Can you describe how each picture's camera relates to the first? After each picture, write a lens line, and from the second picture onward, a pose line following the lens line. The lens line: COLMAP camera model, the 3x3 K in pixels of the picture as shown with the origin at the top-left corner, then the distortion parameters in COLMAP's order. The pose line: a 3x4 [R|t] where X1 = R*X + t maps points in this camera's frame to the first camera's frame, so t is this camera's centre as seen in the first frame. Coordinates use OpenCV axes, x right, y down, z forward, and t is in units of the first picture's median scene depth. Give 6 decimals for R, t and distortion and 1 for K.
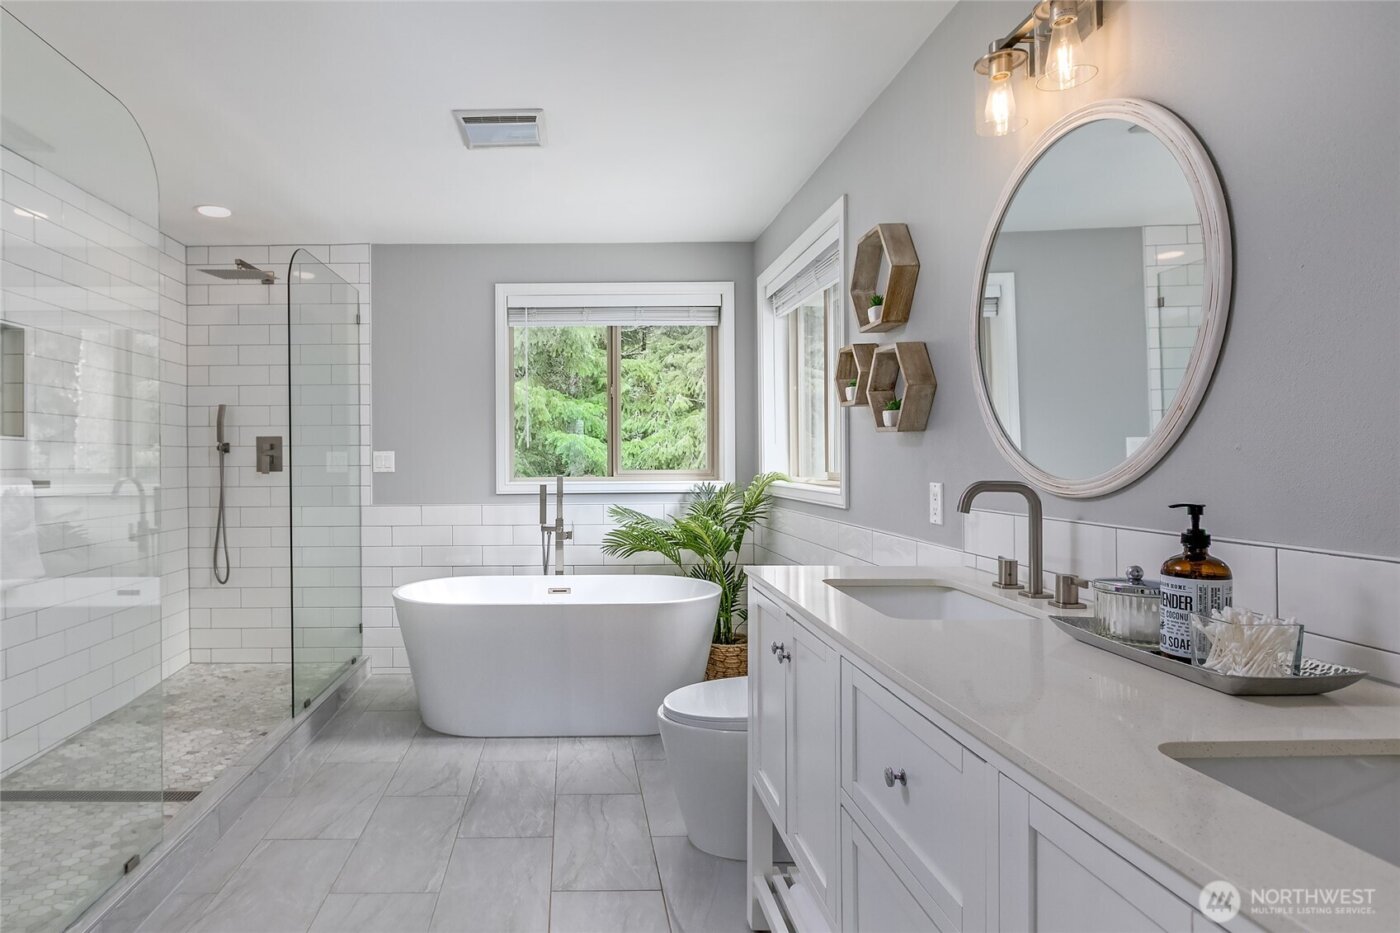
lens RADIAL K [[746.5, 0, 700.0], [0, 746.5, 466.5], [0, 0, 1]] dist [-0.078308, 0.000630]
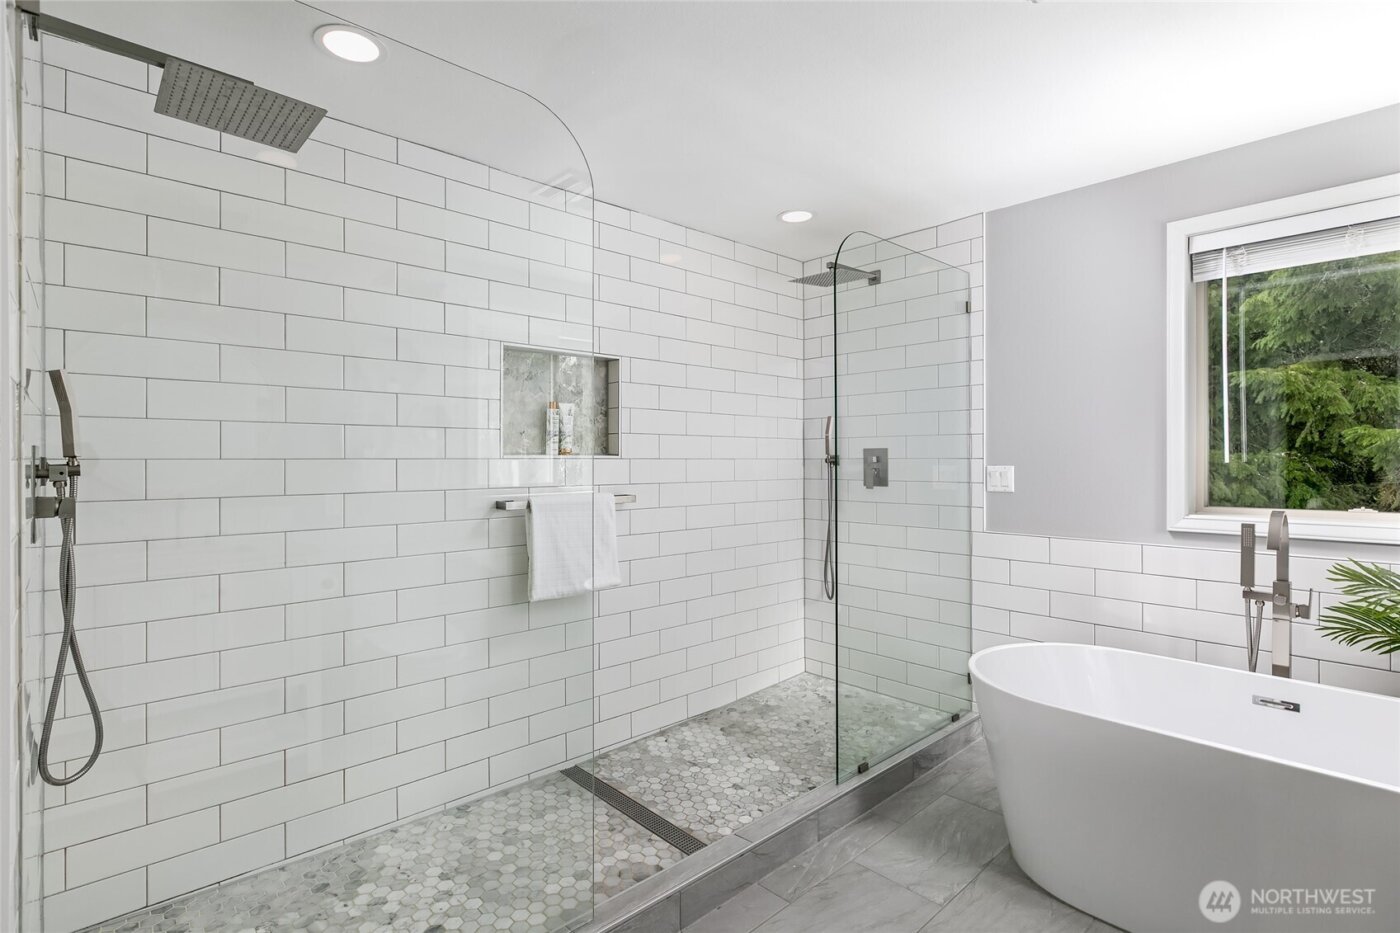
lens RADIAL K [[680.4, 0, 701.8], [0, 680.4, 457.7], [0, 0, 1]] dist [0.000962, 0.000109]
pose [[0.556893, 0.005088, -0.830568, 0.007817], [-0.013735, 0.999901, -0.003084, -0.026423], [0.830470, 0.013125, 0.556908, 0.367253]]
